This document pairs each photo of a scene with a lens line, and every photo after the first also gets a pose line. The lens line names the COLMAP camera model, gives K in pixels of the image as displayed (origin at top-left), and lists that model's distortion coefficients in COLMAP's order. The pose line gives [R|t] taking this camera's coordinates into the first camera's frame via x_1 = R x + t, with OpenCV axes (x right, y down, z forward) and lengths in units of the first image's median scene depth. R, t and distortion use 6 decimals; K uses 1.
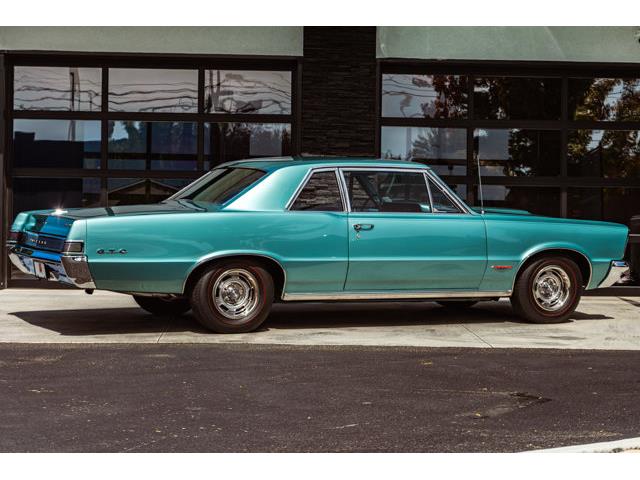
lens RADIAL K [[1439.5, 0, 320.0], [0, 1439.5, 240.0], [0, 0, 1]] dist [0.049025, 0.001228]
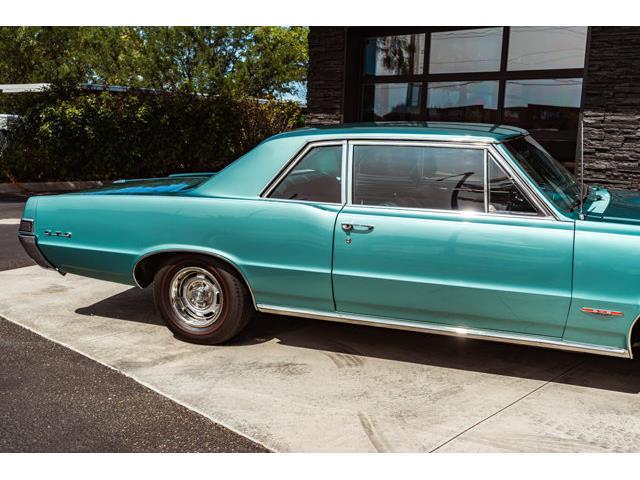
lens RADIAL K [[702.6, 0, 320.0], [0, 702.6, 240.0], [0, 0, 1]] dist [0.012840, 0.000117]
pose [[0.686108, 0.117846, -0.717892, 0.259662], [-0.024270, 0.989951, 0.139310, -0.049573], [0.727095, -0.078158, 0.682073, 0.748008]]
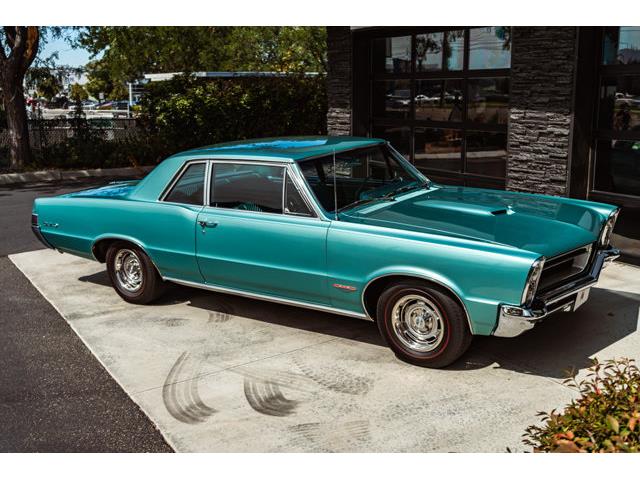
lens RADIAL K [[719.4, 0, 320.0], [0, 719.4, 240.0], [0, 0, 1]] dist [-0.000249, 0.018515]
pose [[0.483904, 0.155020, -0.861281, 0.484586], [0.019394, 0.982044, 0.187652, -0.087585], [0.874906, -0.107510, 0.472209, 0.827031]]
